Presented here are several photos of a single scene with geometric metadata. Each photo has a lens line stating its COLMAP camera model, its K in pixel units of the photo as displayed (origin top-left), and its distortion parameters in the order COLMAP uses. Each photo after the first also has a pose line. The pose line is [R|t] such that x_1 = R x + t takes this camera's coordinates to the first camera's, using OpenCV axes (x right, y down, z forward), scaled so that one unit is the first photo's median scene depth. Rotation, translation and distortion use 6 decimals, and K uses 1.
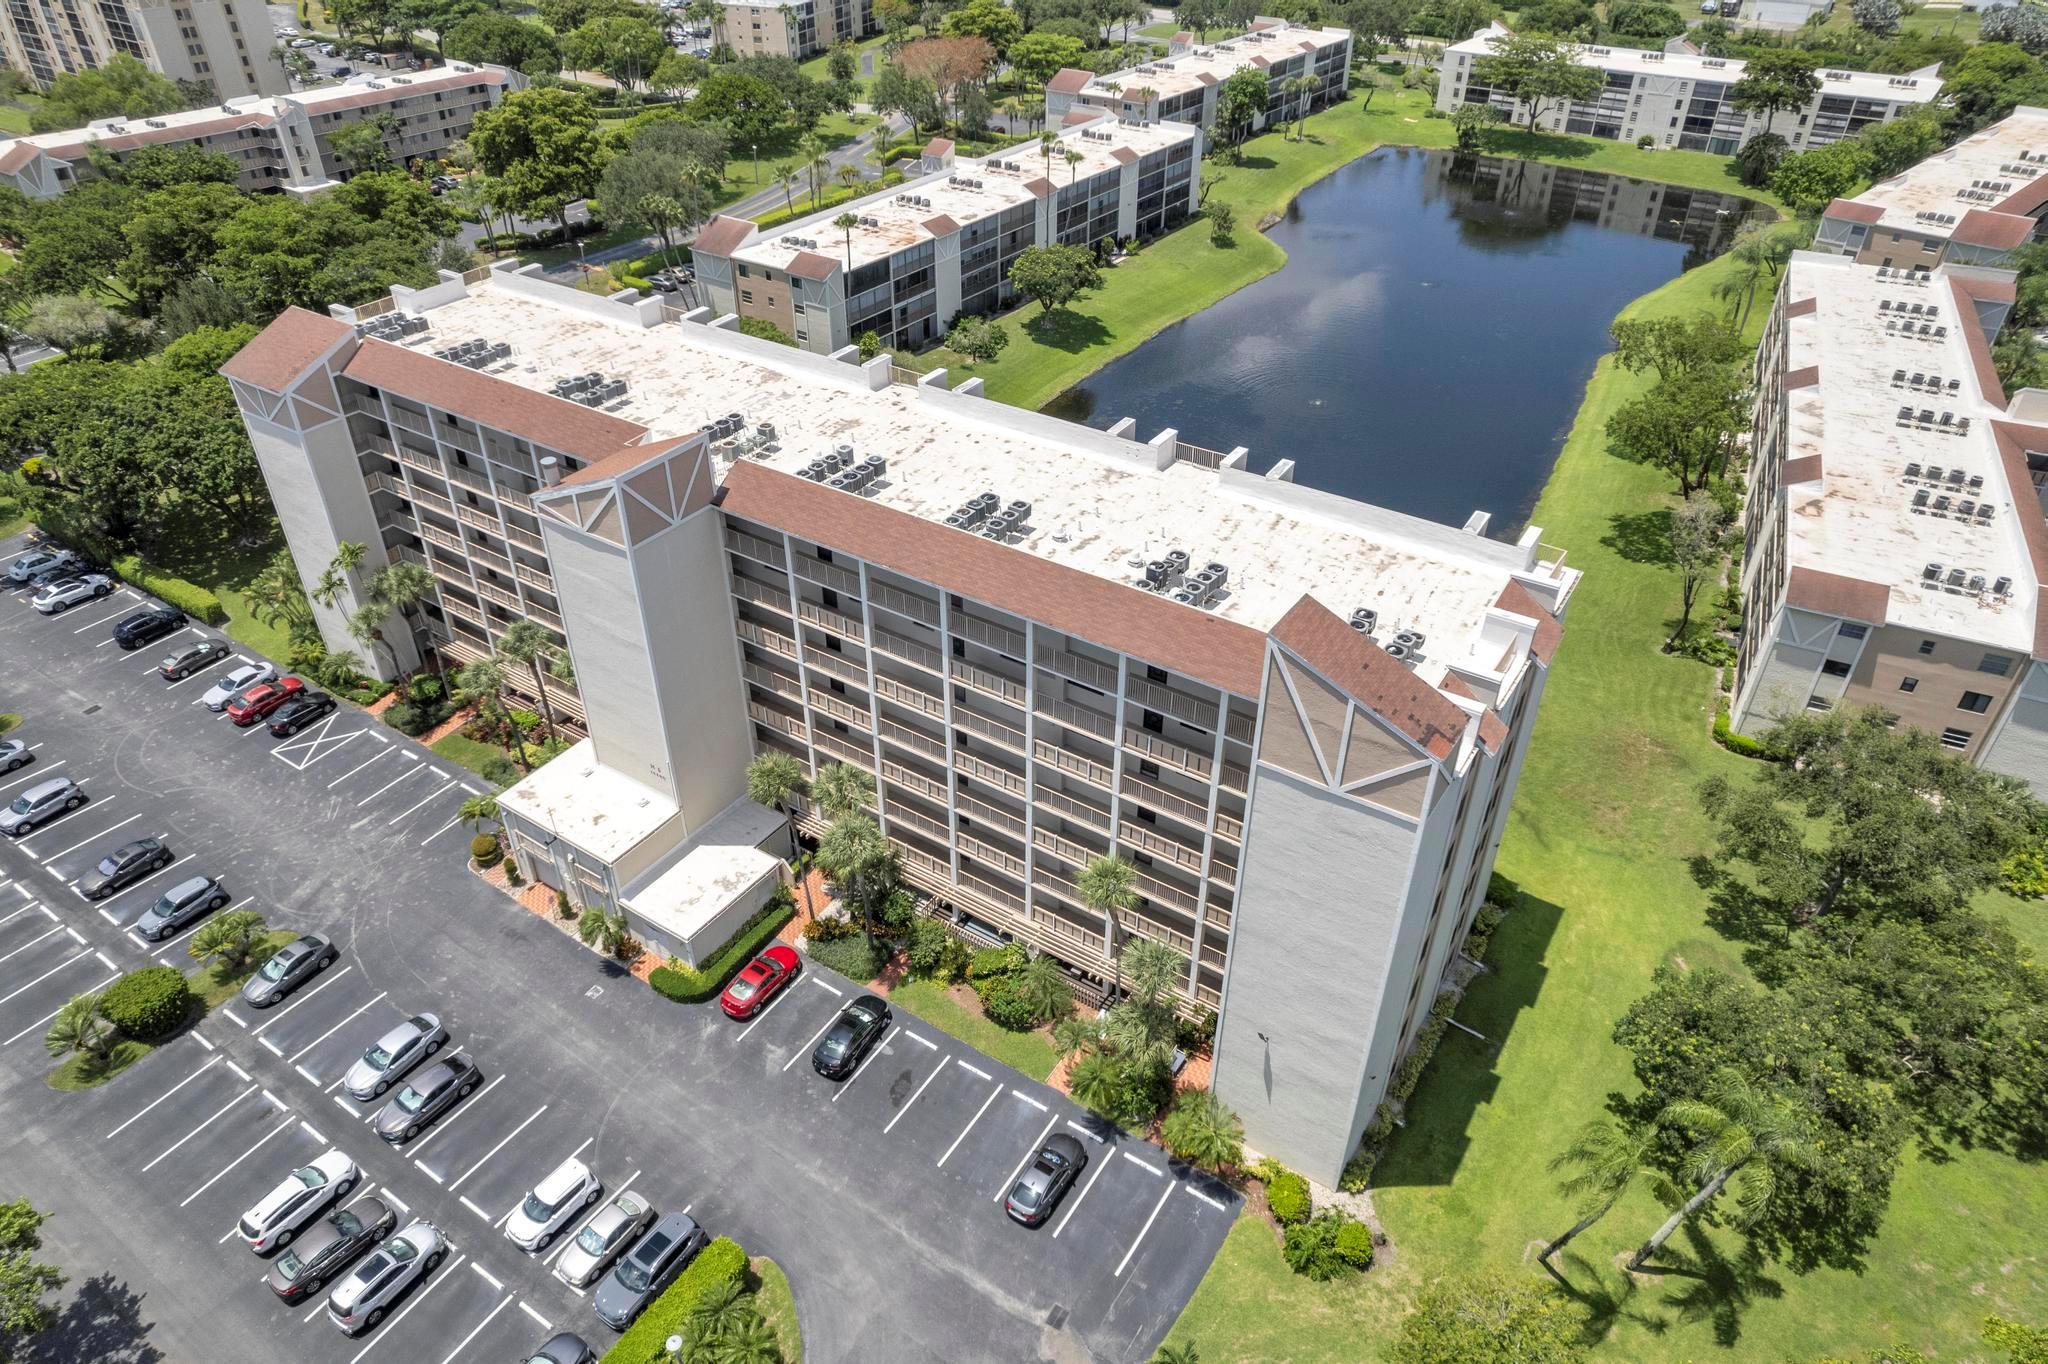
lens RADIAL K [[1332.8, 0, 1022.9], [0, 1332.8, 674.8], [0, 0, 1]] dist [-0.098063, 0.077658]
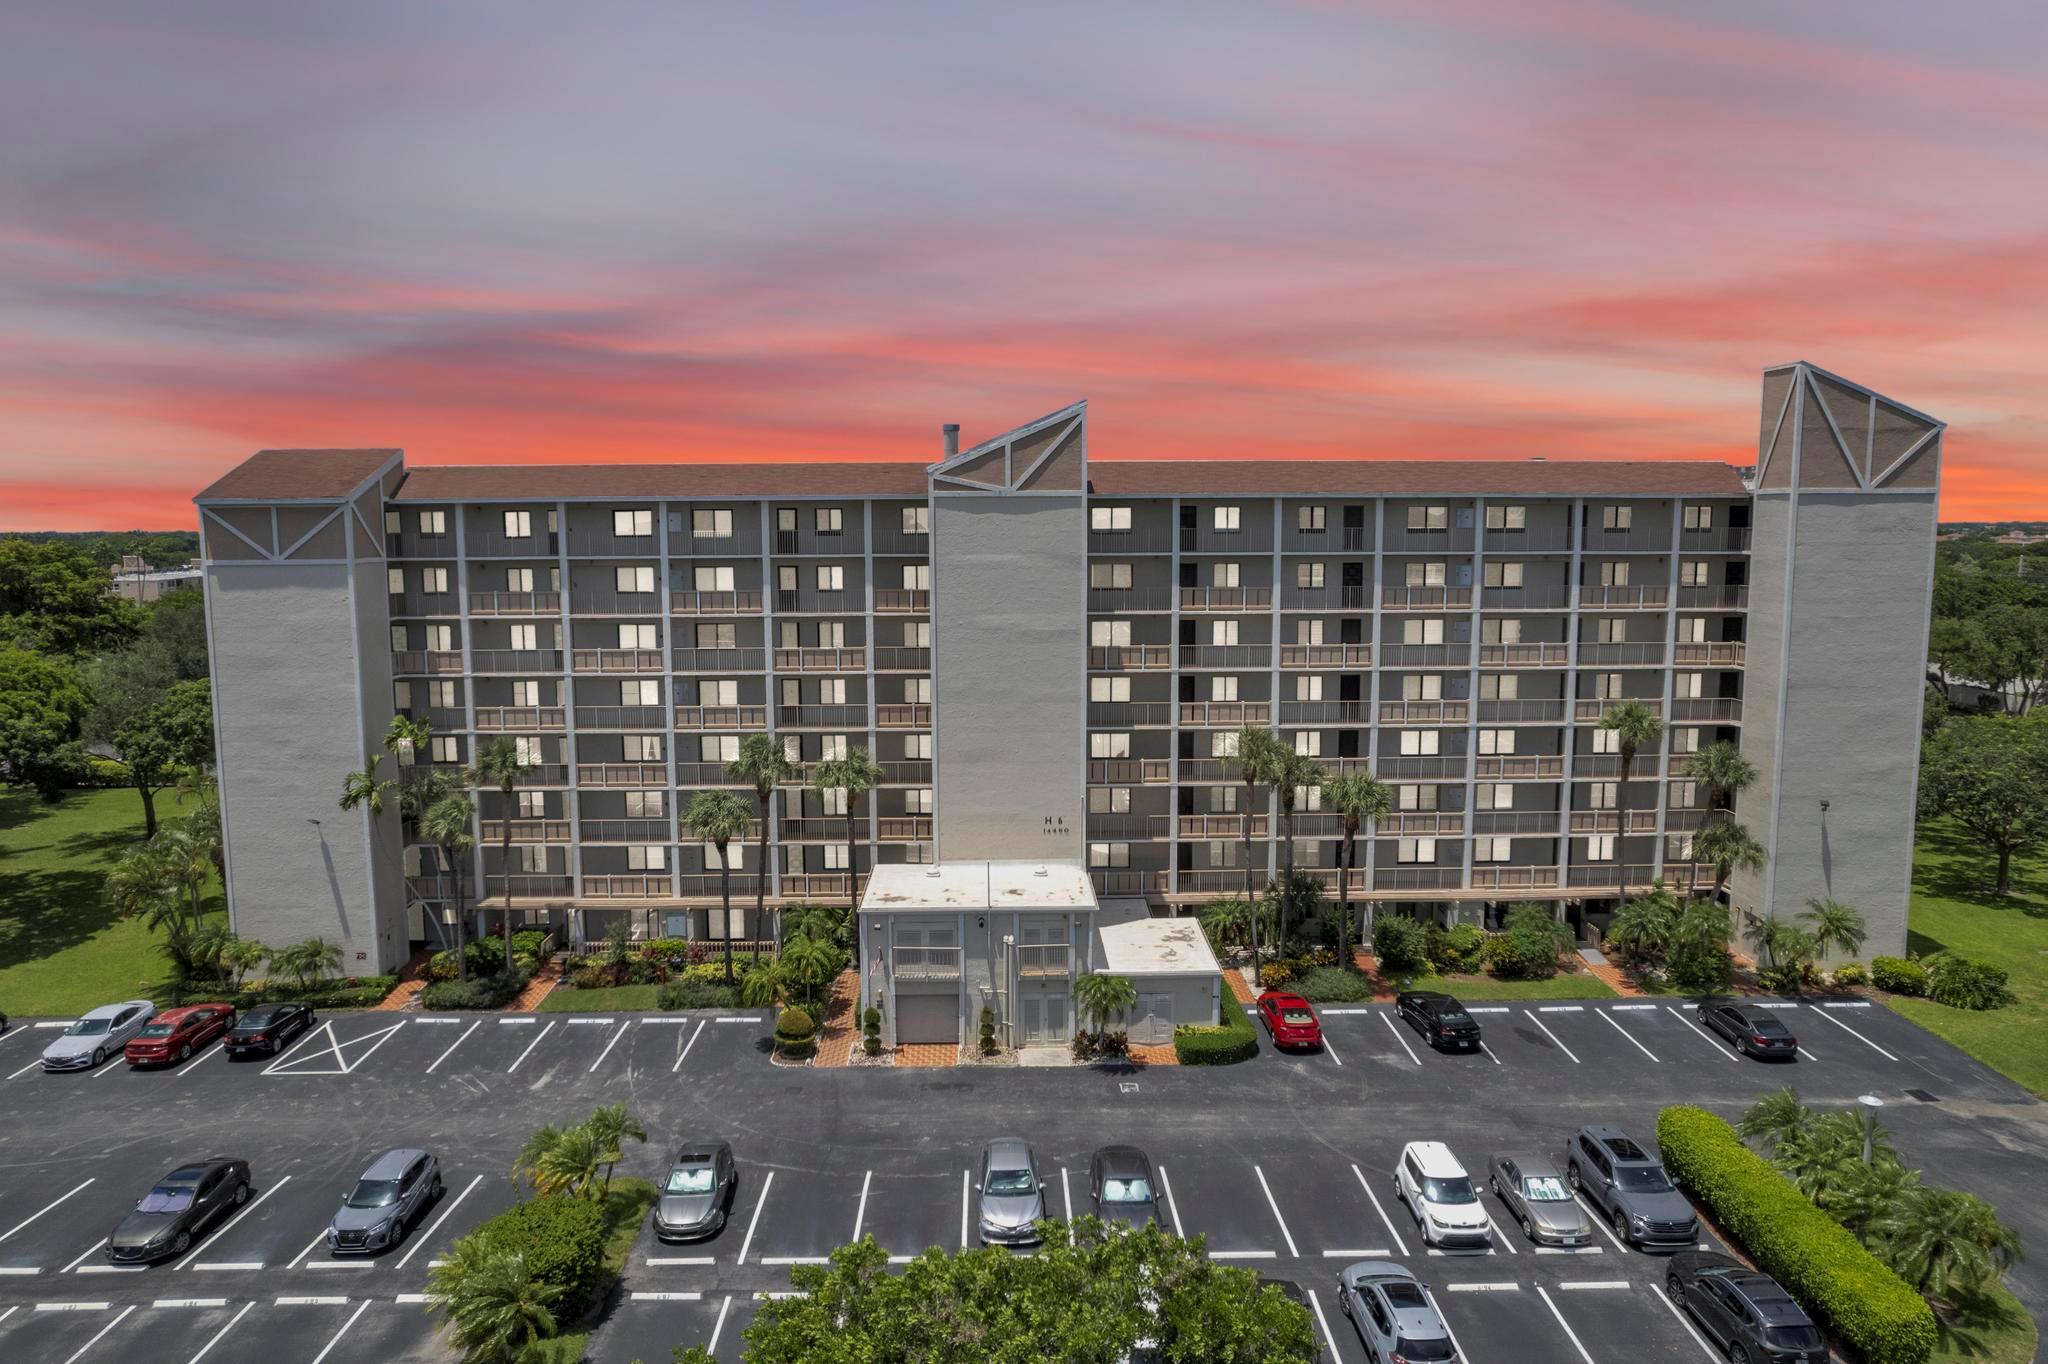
lens RADIAL K [[1332.8, 0, 1022.9], [0, 1332.8, 674.8], [0, 0, 1]] dist [-0.098063, 0.077658]
pose [[0.825506, -0.076126, 0.559236, -0.856379], [0.330334, 0.868583, -0.369381, 0.330254], [-0.457624, 0.489661, 0.742167, 0.436675]]
